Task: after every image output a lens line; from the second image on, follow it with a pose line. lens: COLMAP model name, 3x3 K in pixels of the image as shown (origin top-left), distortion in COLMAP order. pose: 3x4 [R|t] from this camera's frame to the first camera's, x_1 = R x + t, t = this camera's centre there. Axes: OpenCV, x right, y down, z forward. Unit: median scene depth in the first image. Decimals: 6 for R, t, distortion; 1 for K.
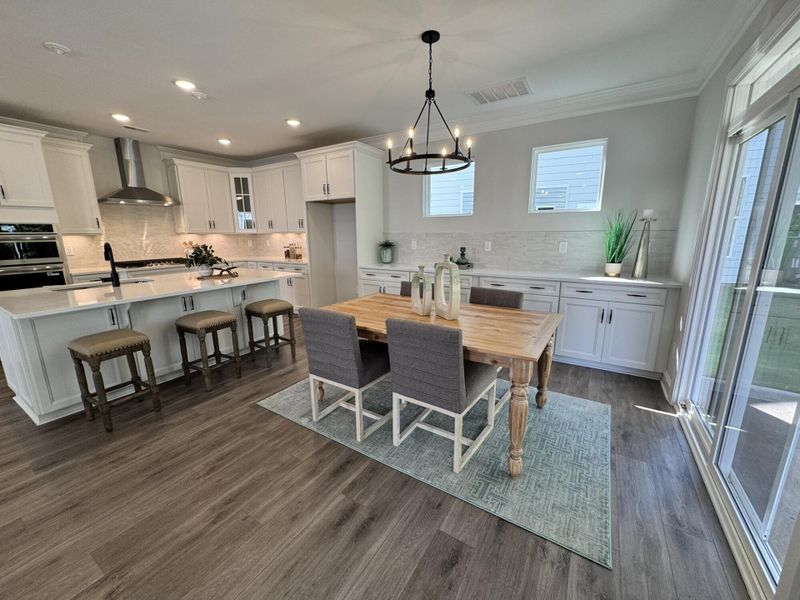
lens RADIAL K [[320.5, 0, 398.6], [0, 320.5, 299.6], [0, 0, 1]] dist [-0.001845, 0.001061]
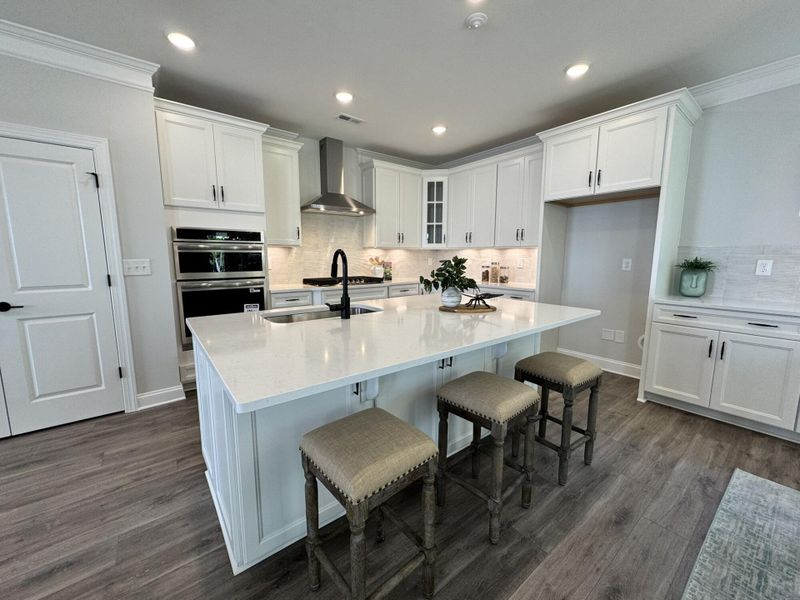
lens RADIAL K [[320.5, 0, 396.9], [0, 320.5, 299.0], [0, 0, 1]] dist [-0.001845, 0.001061]
pose [[0.938082, 0.057138, -0.341668, -0.431677], [-0.082128, 0.994867, -0.059114, -0.037769], [0.336536, 0.083514, 0.937960, 0.331895]]
